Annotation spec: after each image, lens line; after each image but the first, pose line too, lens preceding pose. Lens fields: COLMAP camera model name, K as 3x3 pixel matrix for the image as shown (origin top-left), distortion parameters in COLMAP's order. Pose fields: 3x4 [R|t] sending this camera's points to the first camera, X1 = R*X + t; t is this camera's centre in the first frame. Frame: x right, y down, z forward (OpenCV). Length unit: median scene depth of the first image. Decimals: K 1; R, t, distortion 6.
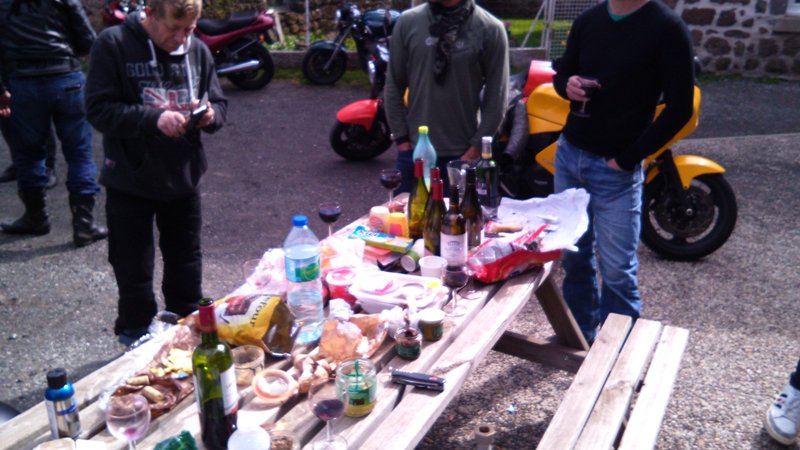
lens RADIAL K [[694.5, 0, 405.1], [0, 694.5, 216.5], [0, 0, 1]] dist [0.183657, -0.387143]
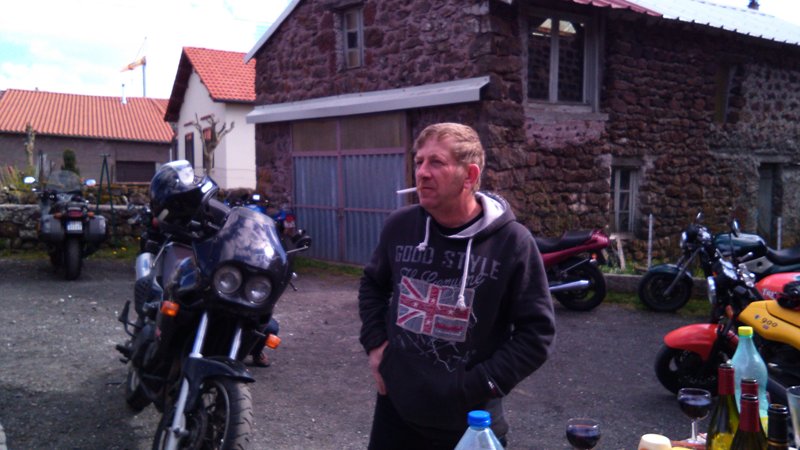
lens RADIAL K [[694.5, 0, 405.1], [0, 694.5, 216.5], [0, 0, 1]] dist [0.183657, -0.387143]
pose [[0.882620, 0.014326, -0.469868, 0.018051], [-0.165857, 0.944746, -0.282748, 0.005550], [0.439856, 0.327490, 0.836228, 0.084504]]
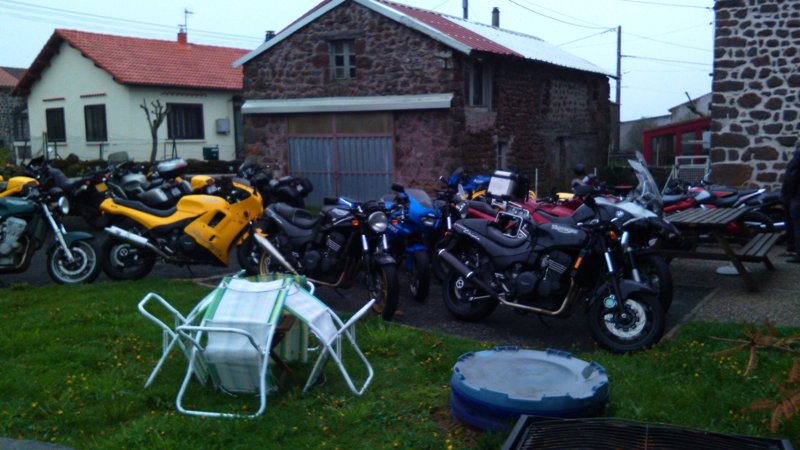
lens RADIAL K [[694.5, 0, 405.1], [0, 694.5, 216.5], [0, 0, 1]] dist [0.183657, -0.387143]
pose [[0.996173, -0.017464, -0.085646, -0.413613], [-0.005617, 0.965019, -0.262119, 0.346889], [0.087227, 0.261597, 0.961228, -0.925490]]
